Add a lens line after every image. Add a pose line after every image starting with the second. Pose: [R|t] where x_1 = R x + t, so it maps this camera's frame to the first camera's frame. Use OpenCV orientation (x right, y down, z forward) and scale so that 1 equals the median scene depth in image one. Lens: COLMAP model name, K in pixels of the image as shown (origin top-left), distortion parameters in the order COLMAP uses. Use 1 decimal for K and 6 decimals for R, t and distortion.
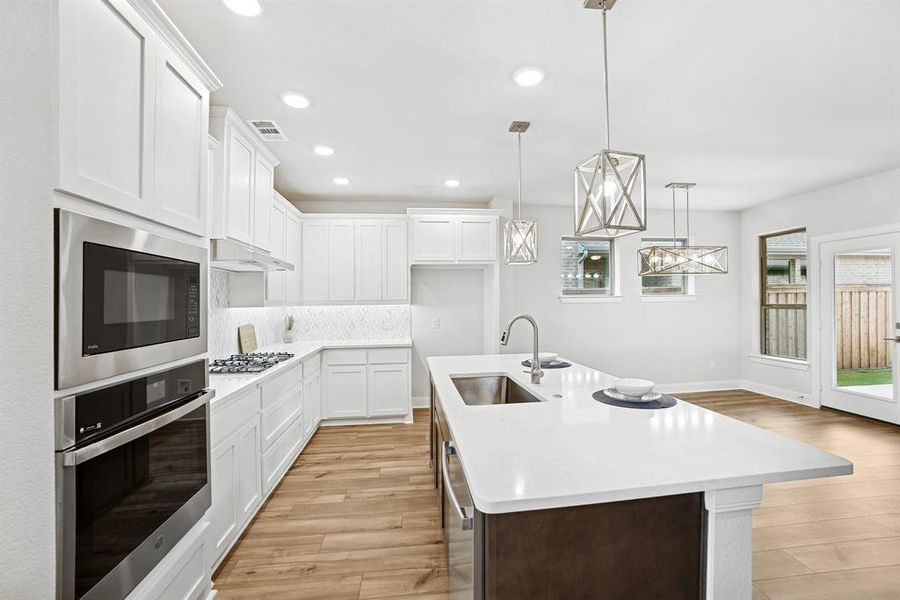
lens RADIAL K [[374.9, 0, 455.6], [0, 374.9, 301.1], [0, 0, 1]] dist [-0.056236, 0.013132]
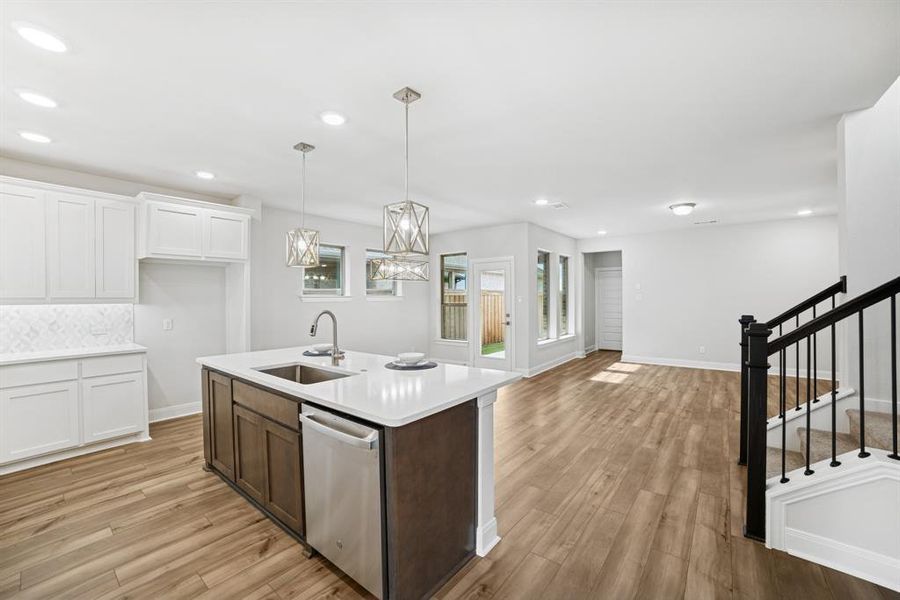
lens RADIAL K [[368.7, 0, 450.1], [0, 368.7, 299.3], [0, 0, 1]] dist [-0.103235, 0.035059]
pose [[0.711876, 0.005445, 0.702284, -0.192914], [-0.001483, 0.999979, -0.006250, 0.003340], [-0.702303, 0.003408, 0.711870, -0.070082]]
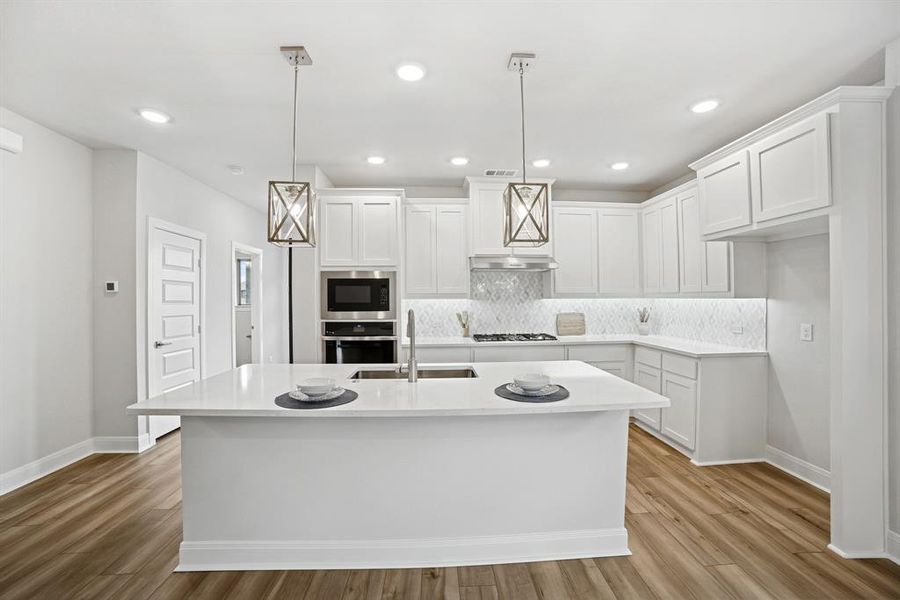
lens RADIAL K [[368.7, 0, 450.1], [0, 368.7, 299.3], [0, 0, 1]] dist [-0.103235, 0.035059]
pose [[-0.071439, 0.016178, -0.997314, 0.601068], [0.006410, 0.999855, 0.015760, -0.003335], [0.997424, -0.005267, -0.071532, 0.606293]]
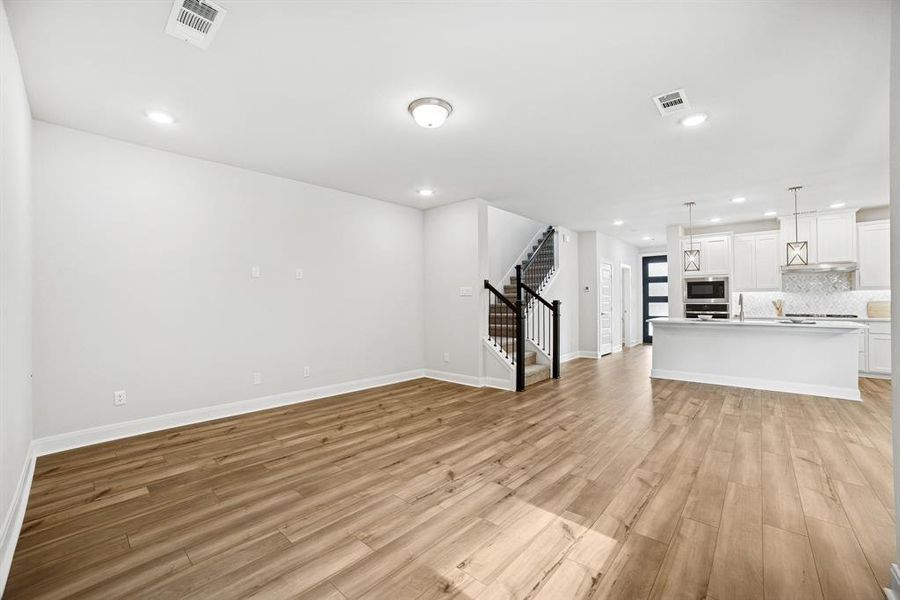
lens RADIAL K [[368.7, 0, 450.1], [0, 368.7, 299.3], [0, 0, 1]] dist [-0.103235, 0.035059]
pose [[-0.752929, 0.011438, -0.658002, 1.688400], [0.015732, 0.999876, -0.000622, 0.023723], [0.657913, -0.010820, -0.753016, 0.768915]]
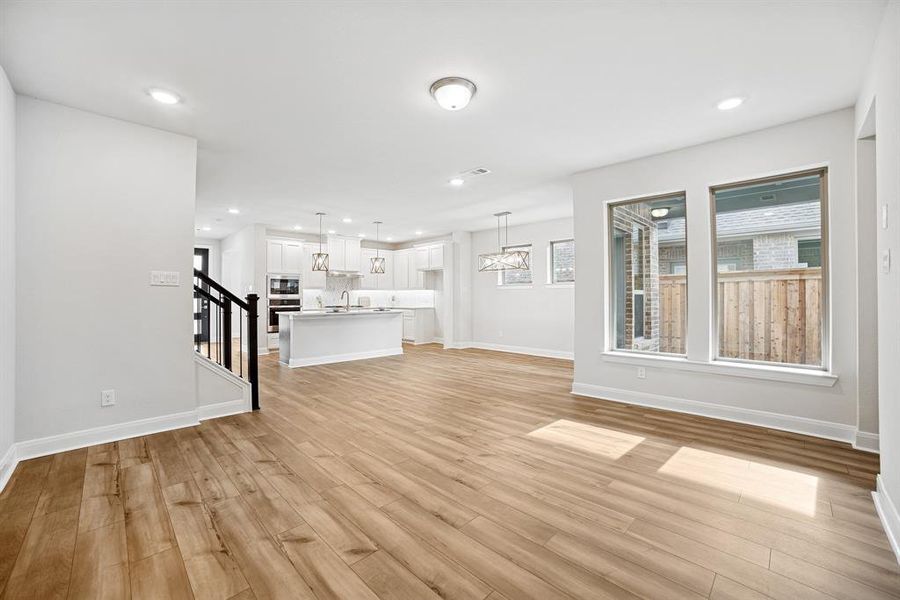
lens RADIAL K [[368.7, 0, 450.1], [0, 368.7, 299.3], [0, 0, 1]] dist [-0.103235, 0.035059]
pose [[0.612359, 0.018465, -0.790364, 1.764189], [-0.005144, 0.999799, 0.019372, 0.023377], [0.790563, -0.007797, 0.612331, -0.152254]]
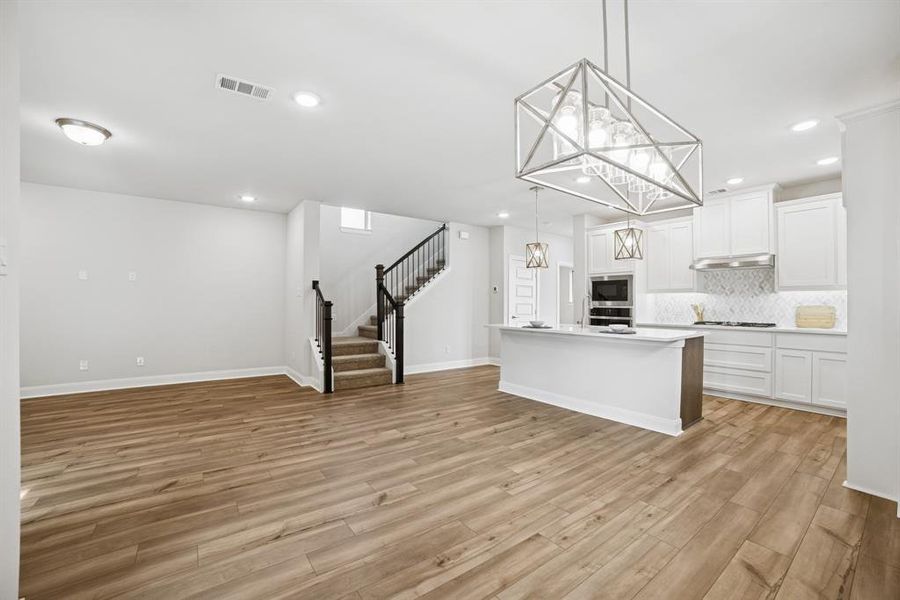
lens RADIAL K [[372.4, 0, 453.4], [0, 372.4, 303.4], [0, 0, 1]] dist [-0.105463, 0.035842]
pose [[-0.868662, 0.009197, -0.495321, 0.954640], [0.008165, 0.999958, 0.004248, 0.036338], [0.495339, -0.000354, -0.868700, 1.250264]]
